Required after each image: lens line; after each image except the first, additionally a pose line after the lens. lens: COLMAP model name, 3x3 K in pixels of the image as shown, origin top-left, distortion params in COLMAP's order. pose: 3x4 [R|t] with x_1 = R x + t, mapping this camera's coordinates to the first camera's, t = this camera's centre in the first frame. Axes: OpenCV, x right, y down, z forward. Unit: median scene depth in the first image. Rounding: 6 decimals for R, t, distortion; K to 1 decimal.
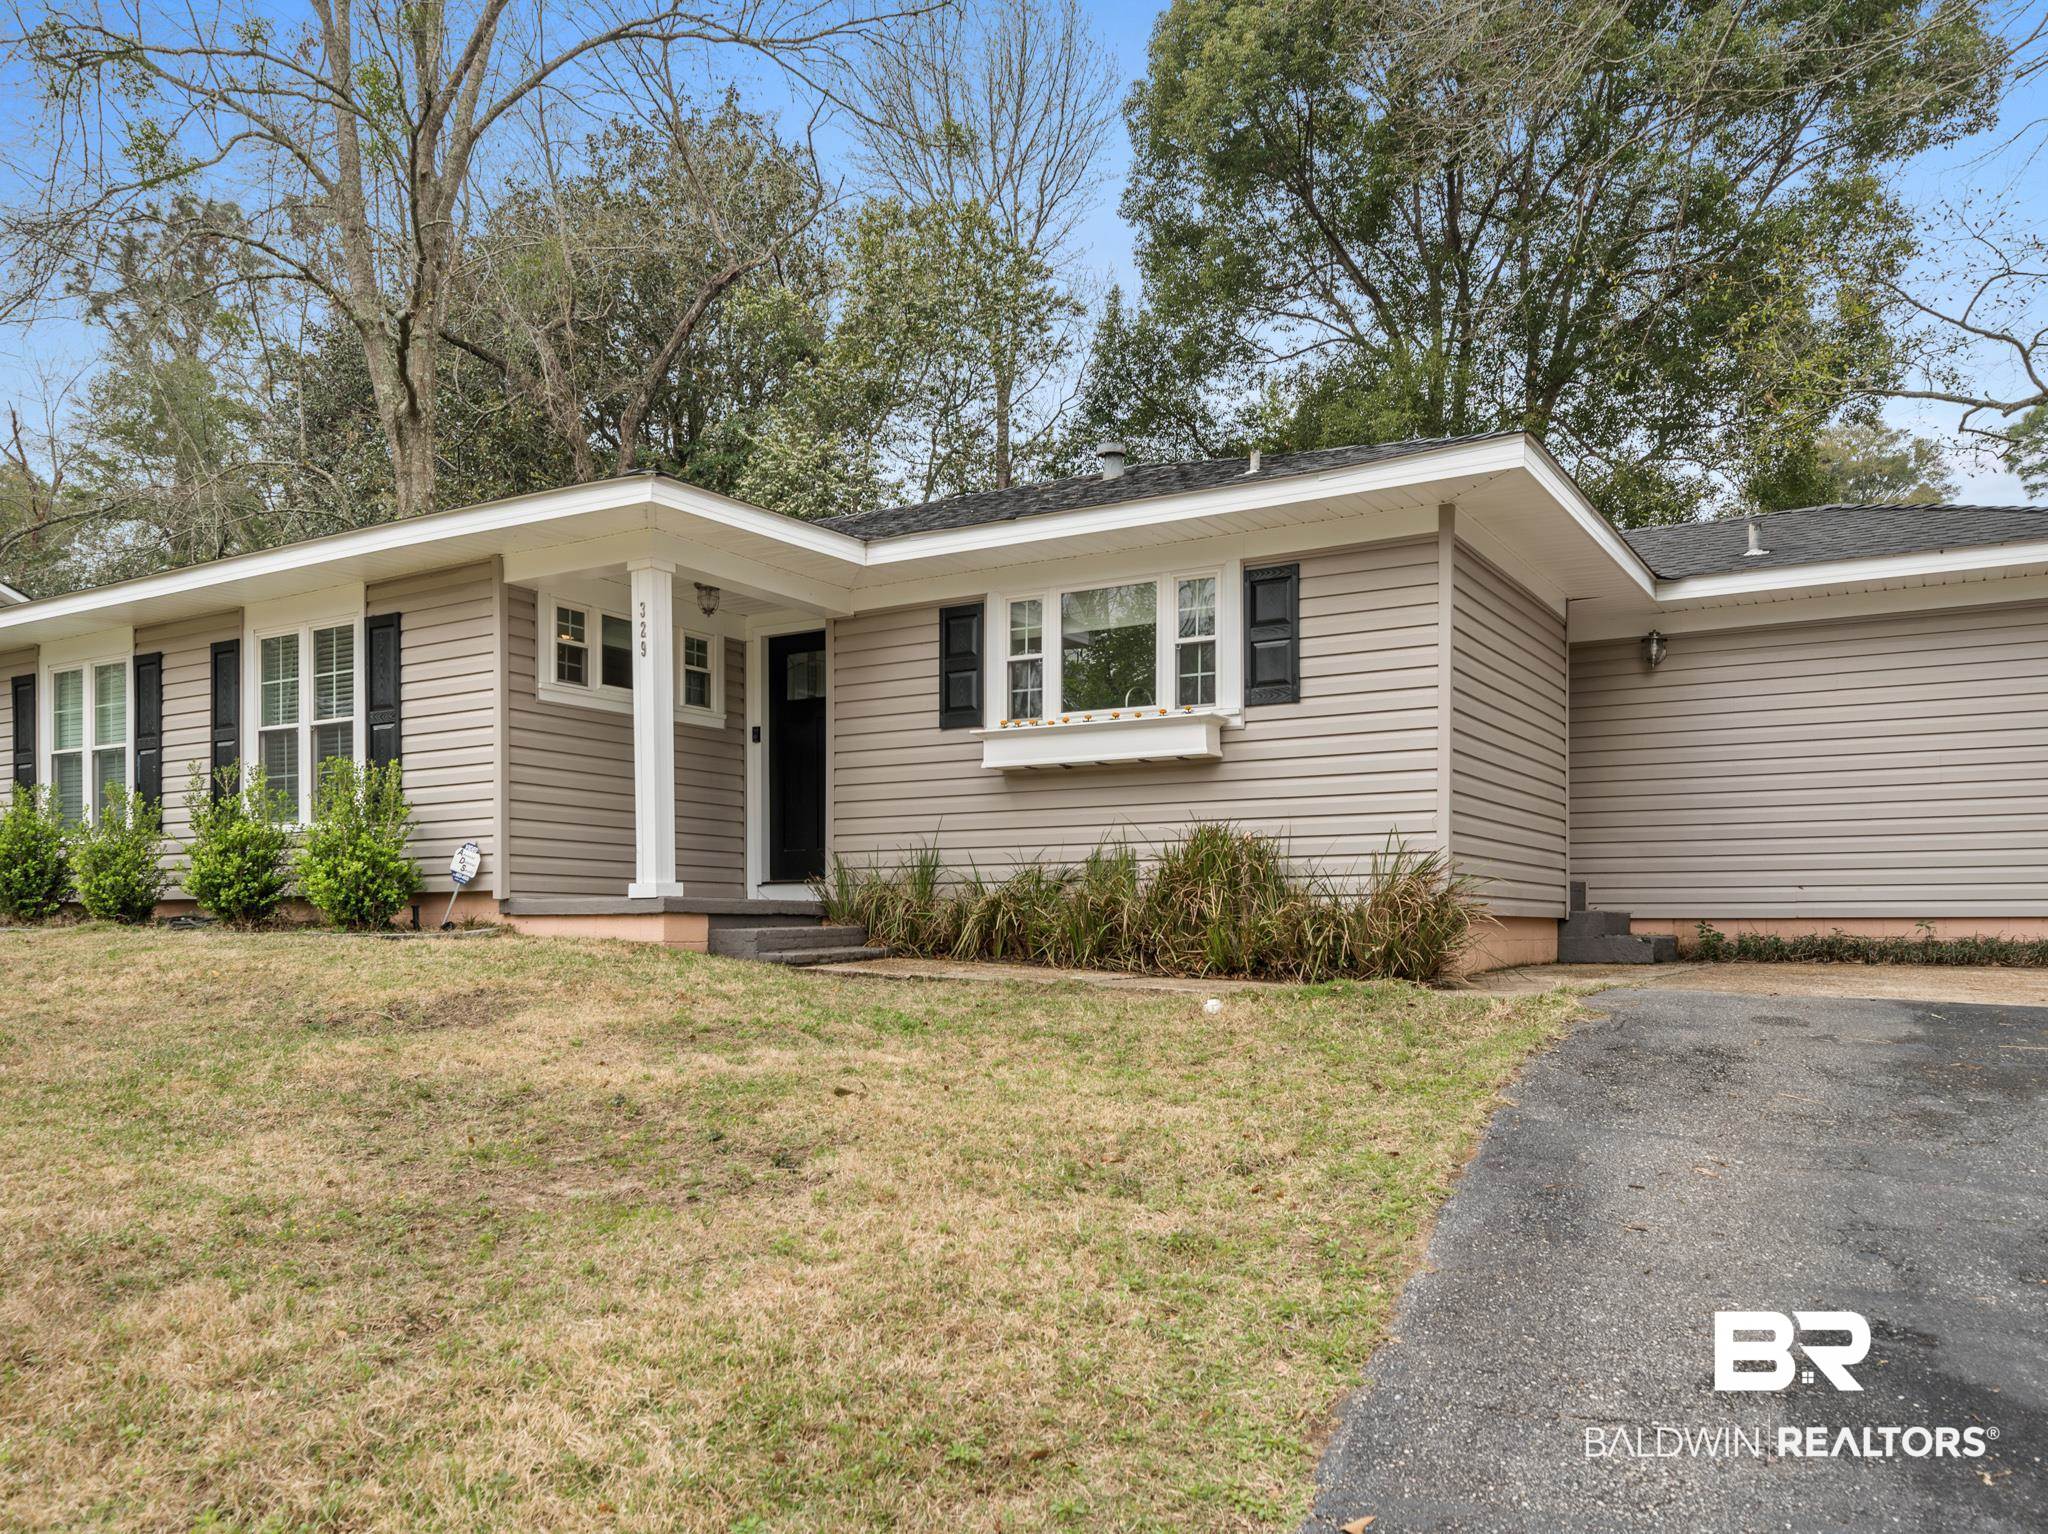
lens RADIAL K [[1559.9, 0, 1020.9], [0, 1559.9, 931.8], [0, 0, 1]] dist [0.002484, 0.002862]
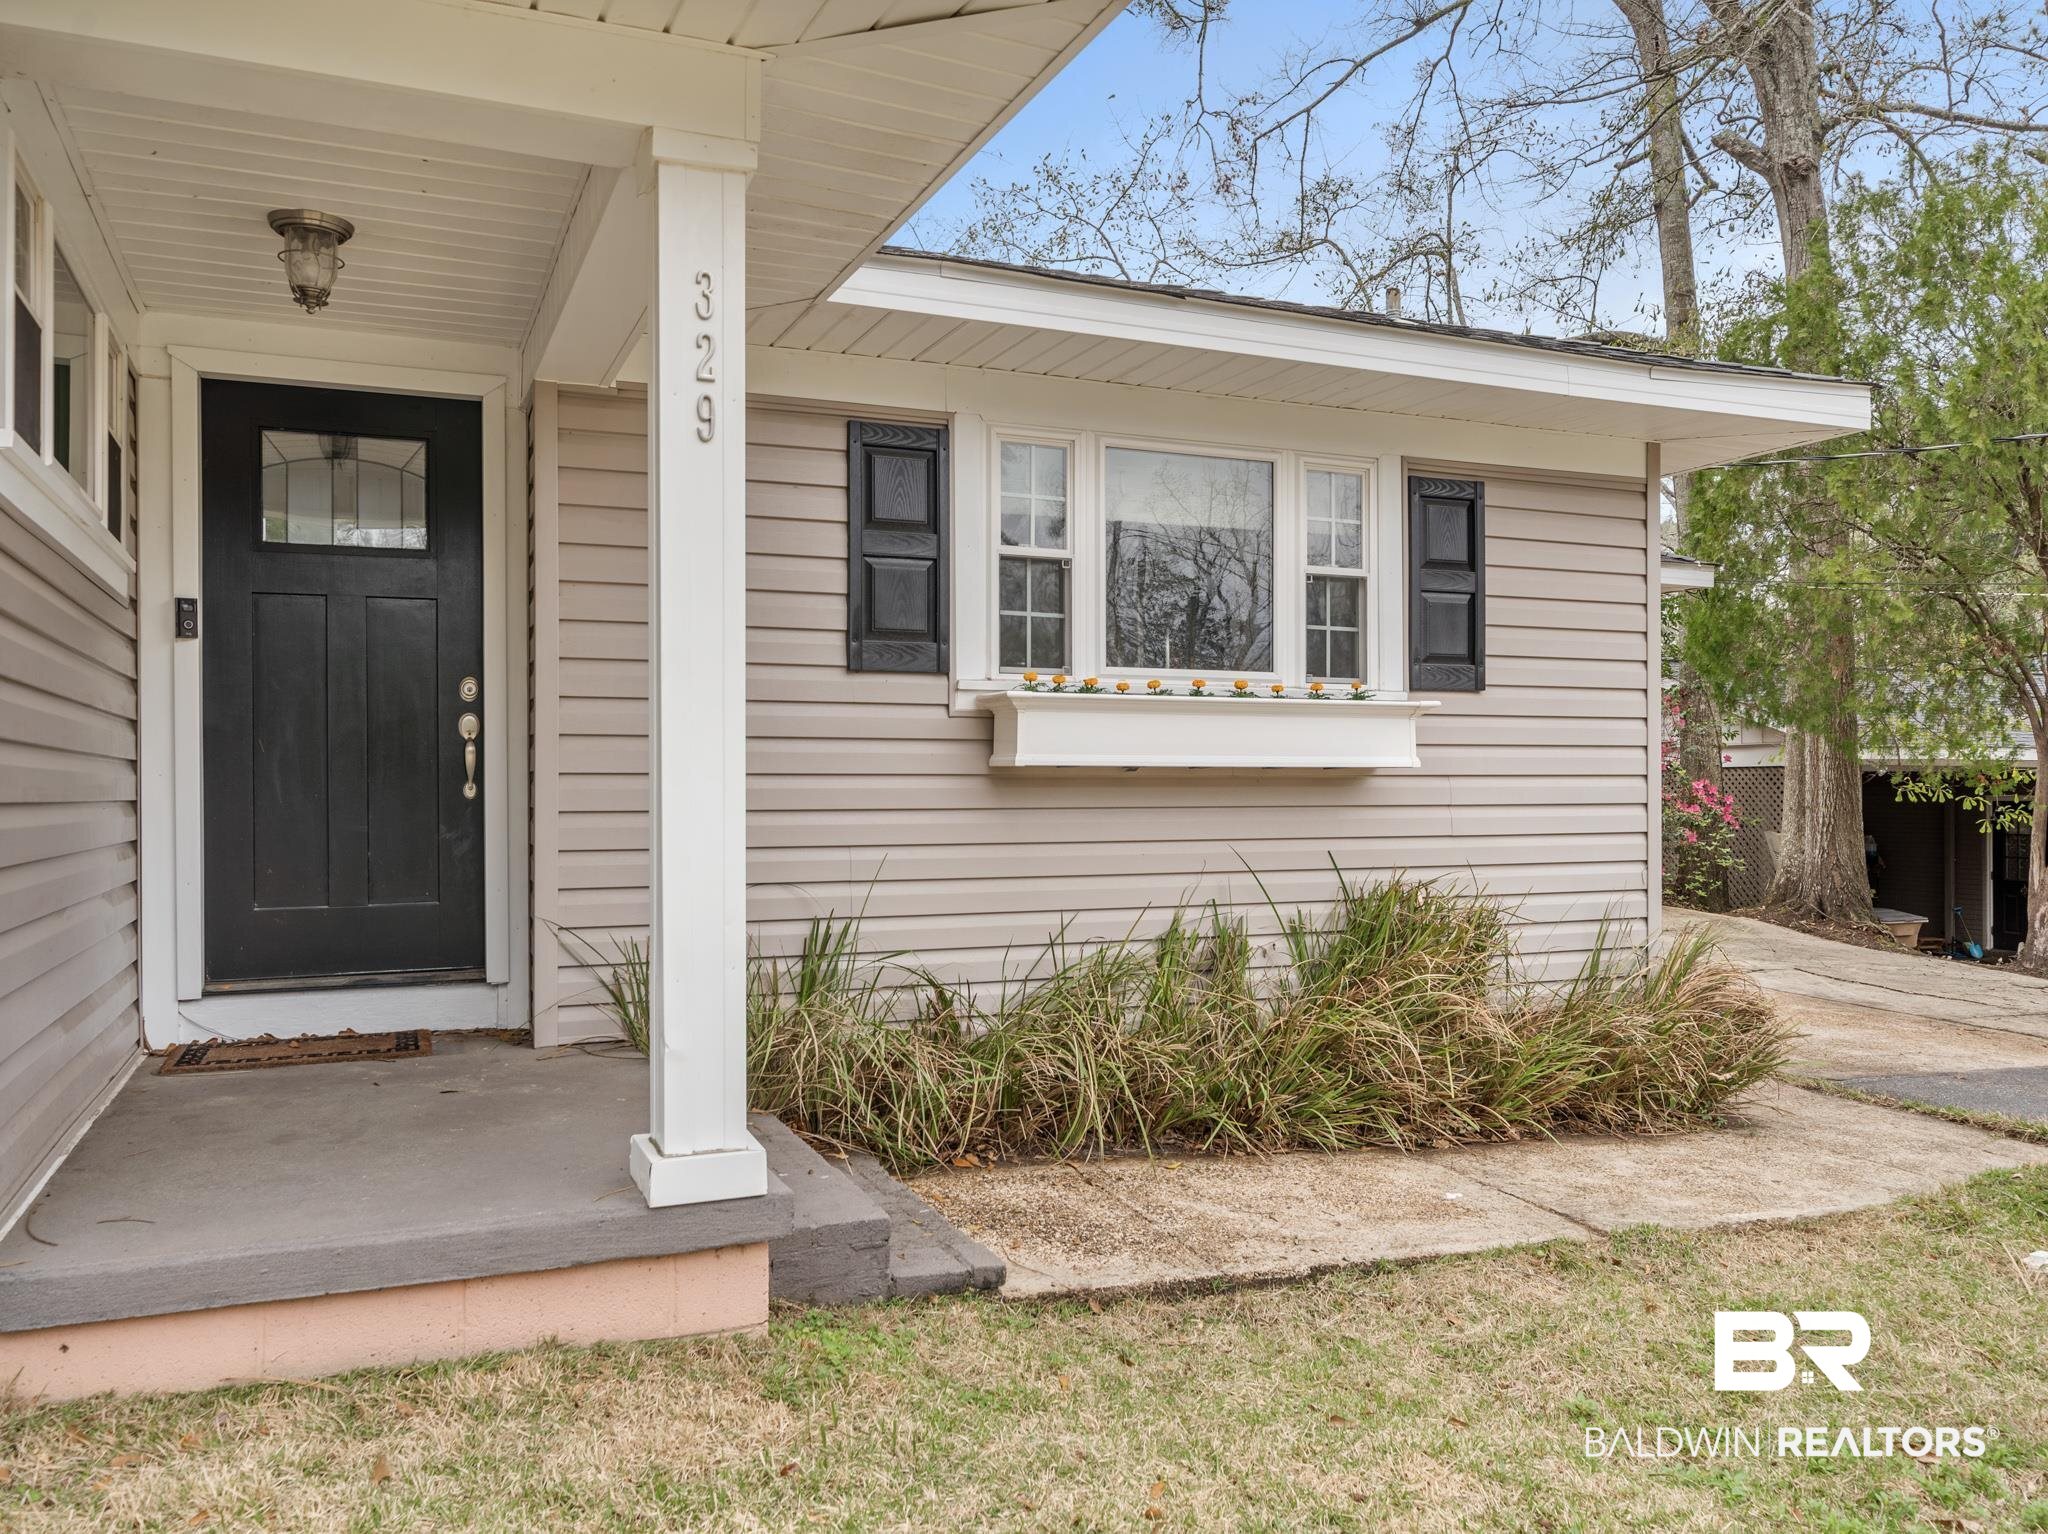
lens RADIAL K [[1548.9, 0, 1023.0], [0, 1548.9, 780.1], [0, 0, 1]] dist [0.007046, 0.002903]
pose [[0.589547, 0.002692, 0.807730, -0.423773], [0.002019, 0.999986, -0.004806, -0.097445], [-0.807731, 0.004464, 0.589534, 0.701279]]
